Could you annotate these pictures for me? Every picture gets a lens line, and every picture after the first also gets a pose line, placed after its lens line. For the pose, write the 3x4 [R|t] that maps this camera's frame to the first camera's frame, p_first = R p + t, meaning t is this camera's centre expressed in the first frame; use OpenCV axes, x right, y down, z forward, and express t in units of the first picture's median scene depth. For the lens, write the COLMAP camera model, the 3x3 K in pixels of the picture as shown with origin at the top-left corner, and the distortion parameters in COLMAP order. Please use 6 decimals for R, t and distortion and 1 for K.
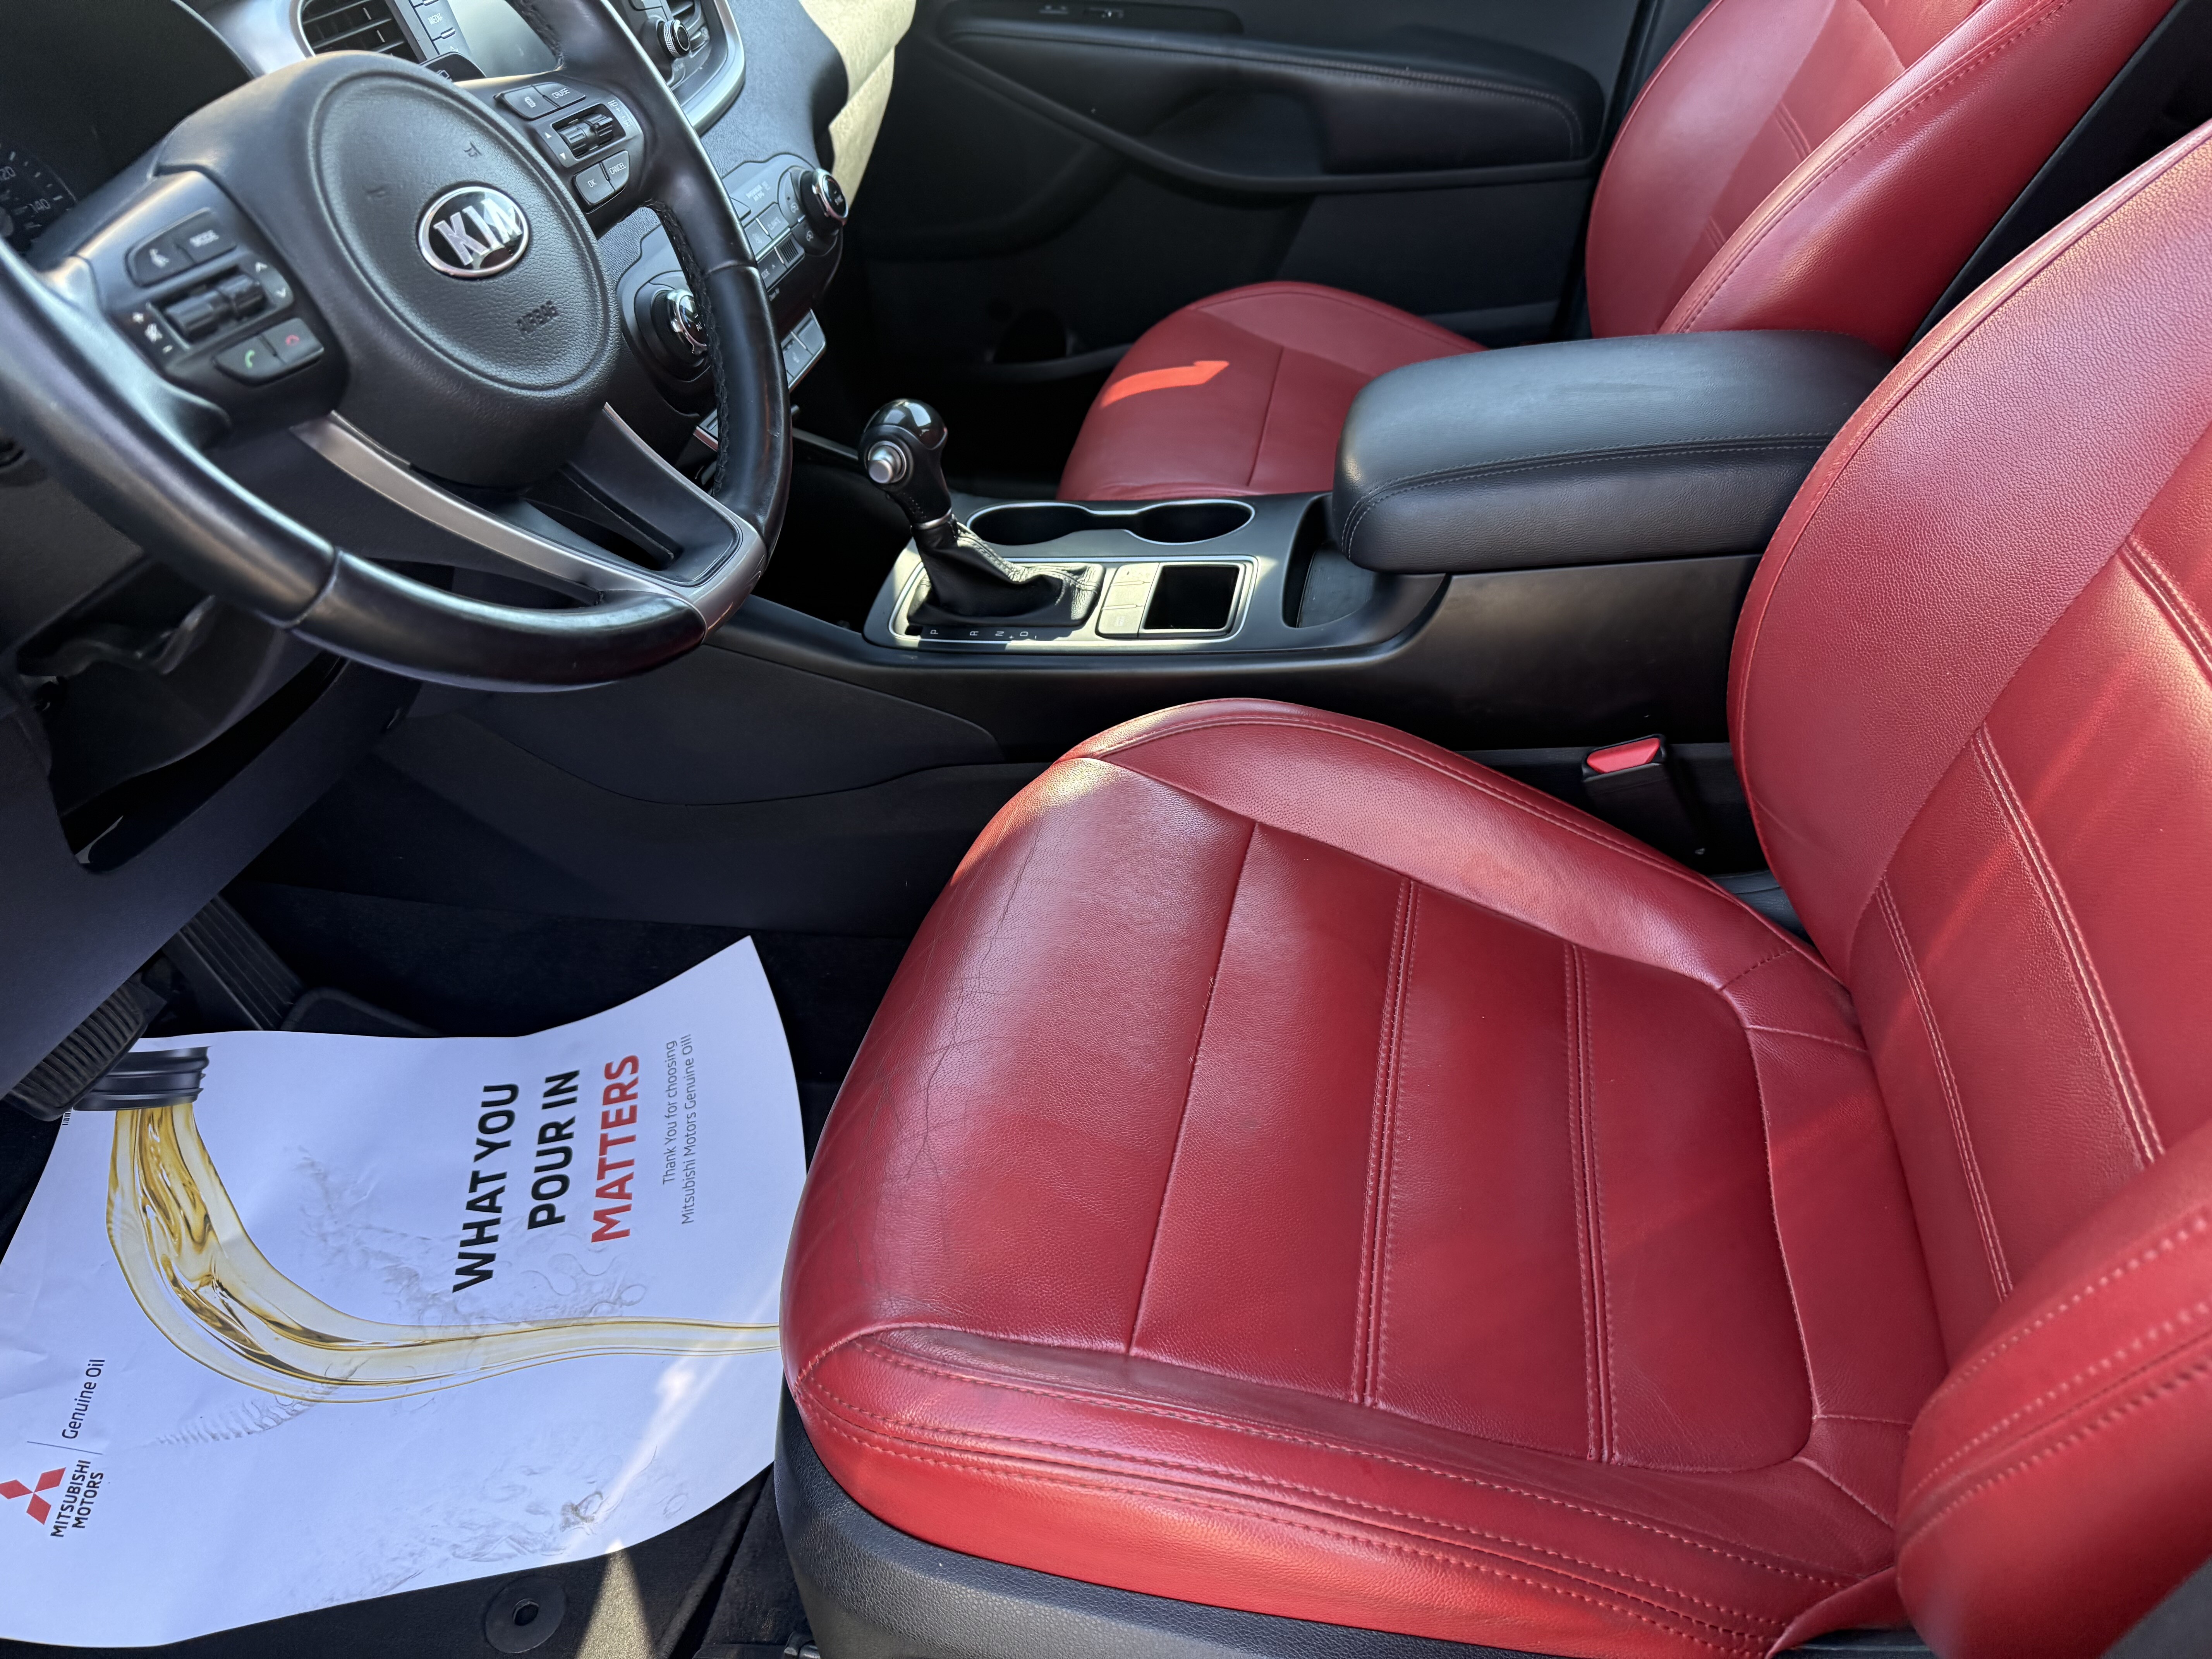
lens RADIAL K [[1541.8, 0, 1103.3], [0, 1541.8, 840.3], [0, 0, 1]] dist [0.004076, 0.000817]
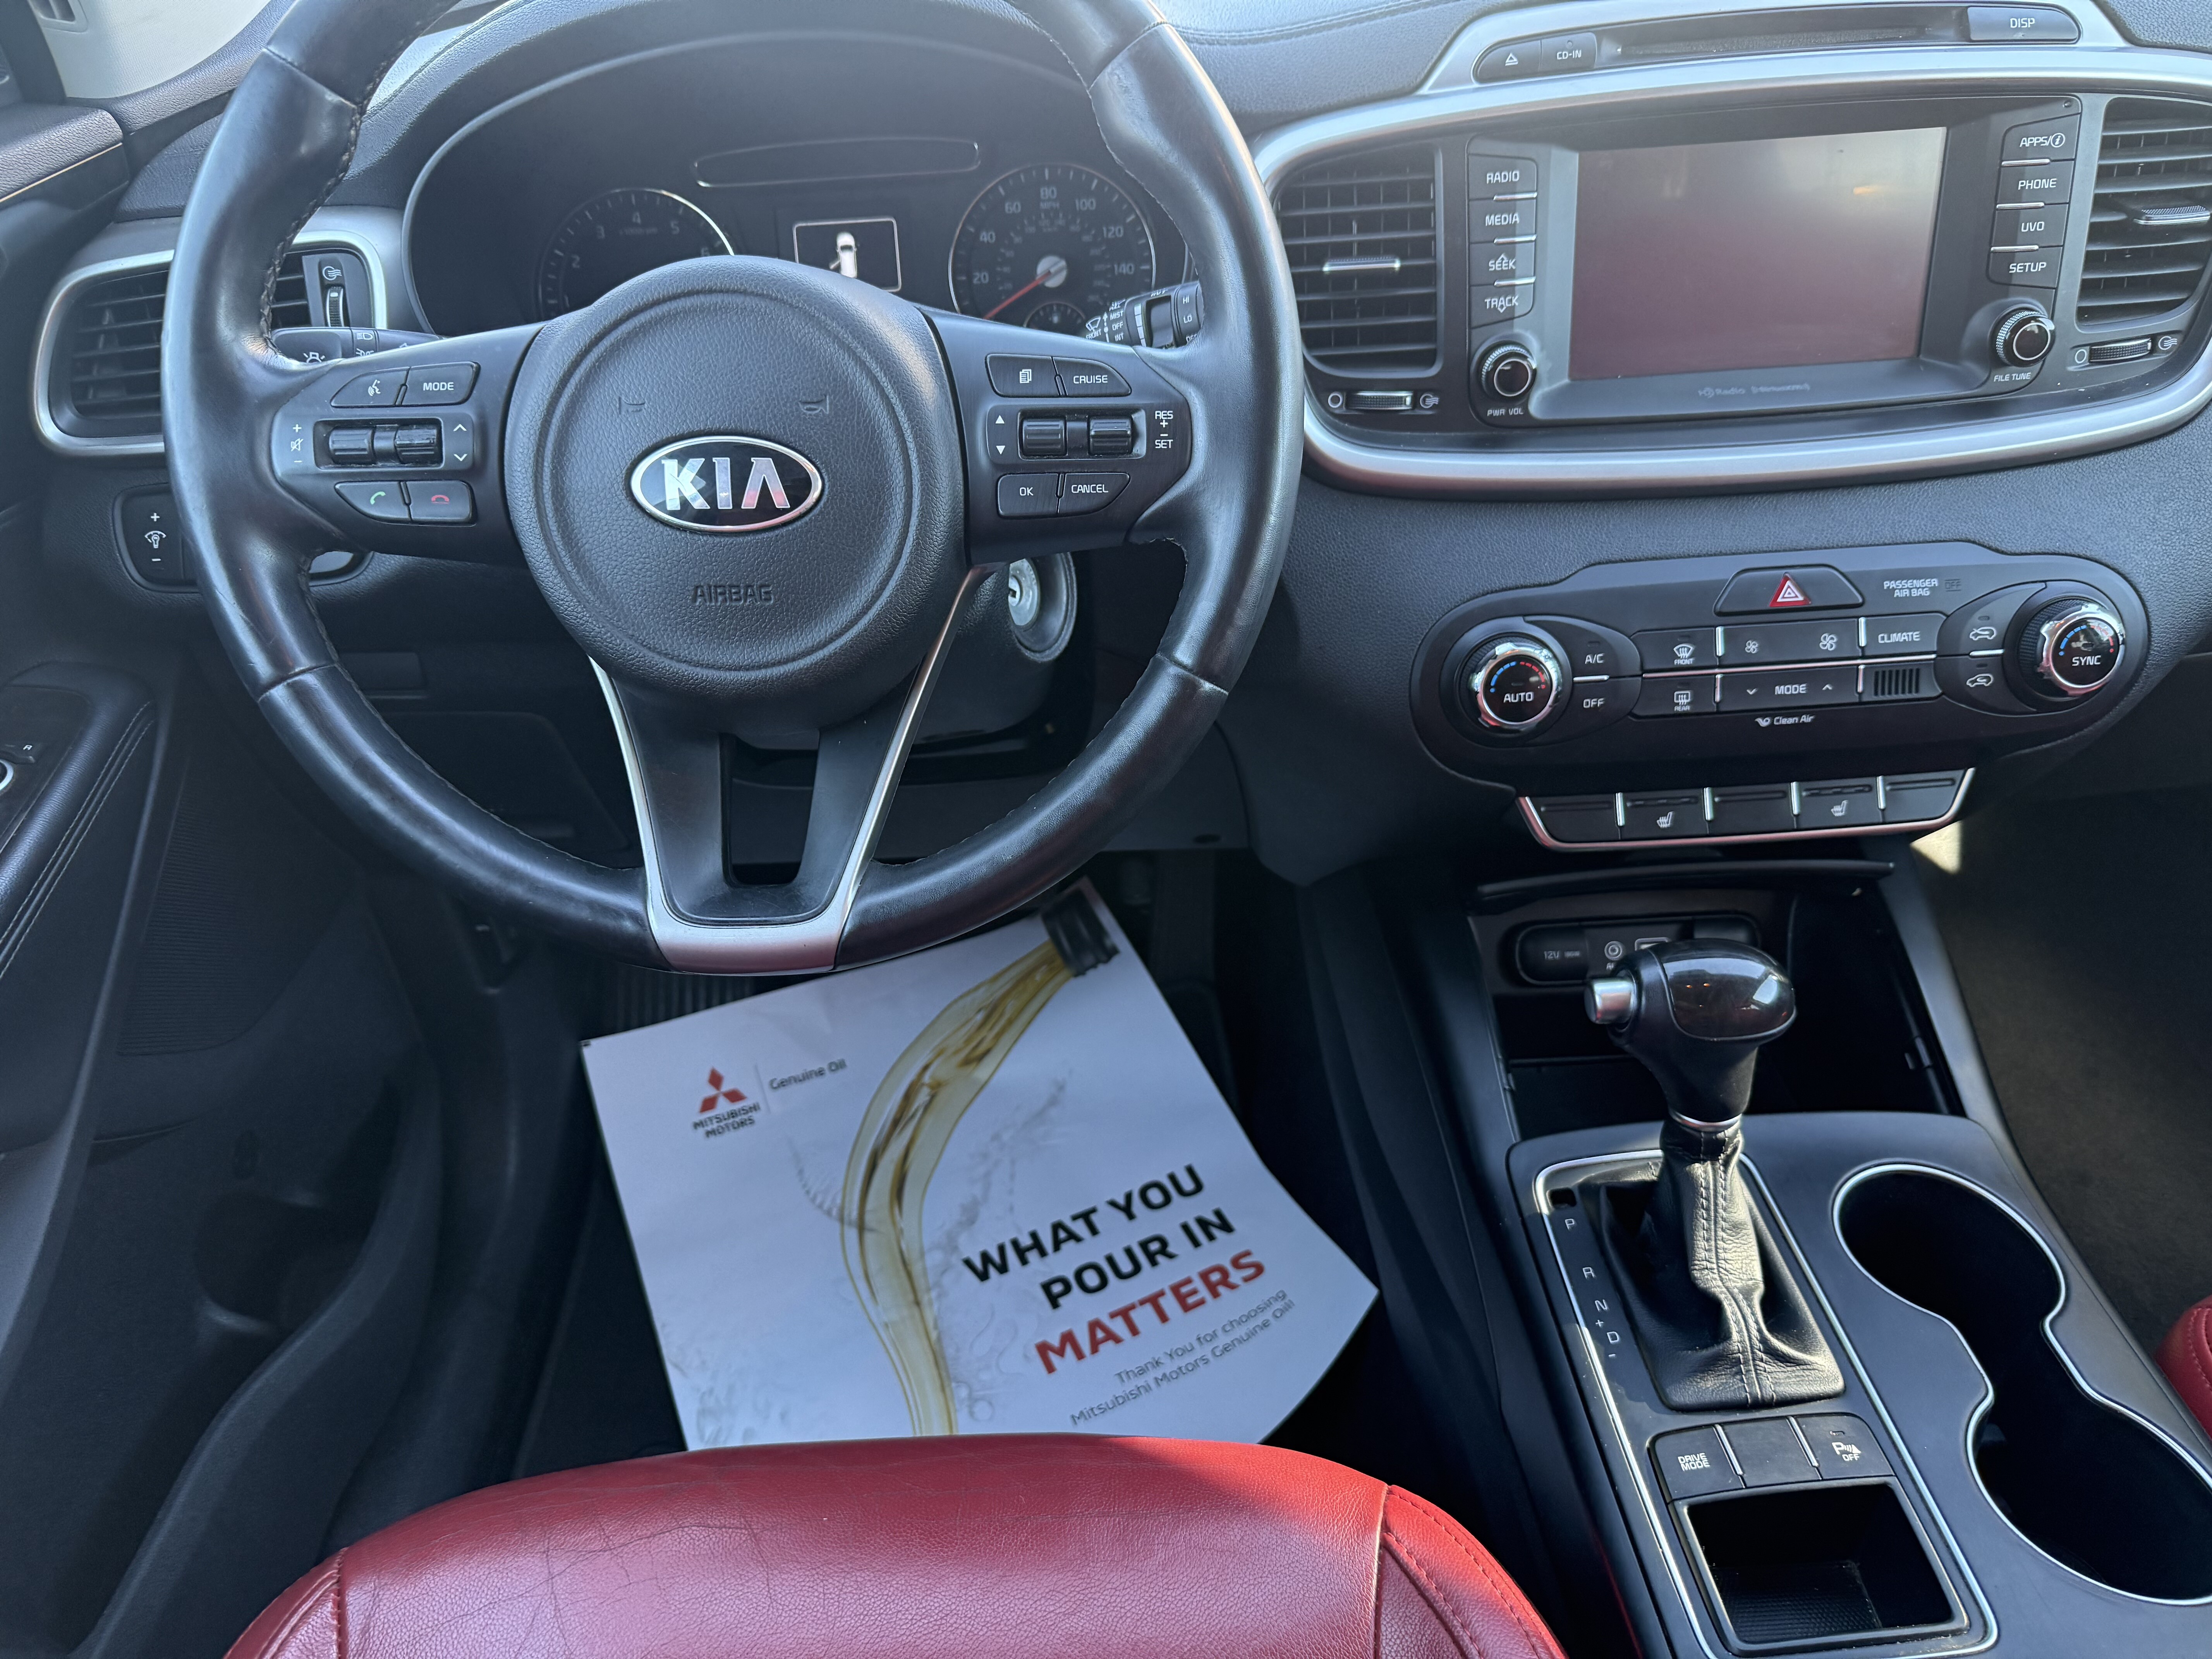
lens RADIAL K [[1541.8, 0, 1099.2], [0, 1541.8, 807.5], [0, 0, 1]] dist [0.004076, 0.000817]
pose [[0.247368, 0.583331, -0.773650, 0.226328], [-0.576790, 0.730229, 0.366168, -0.353632], [0.778539, 0.355656, 0.517094, 0.382936]]
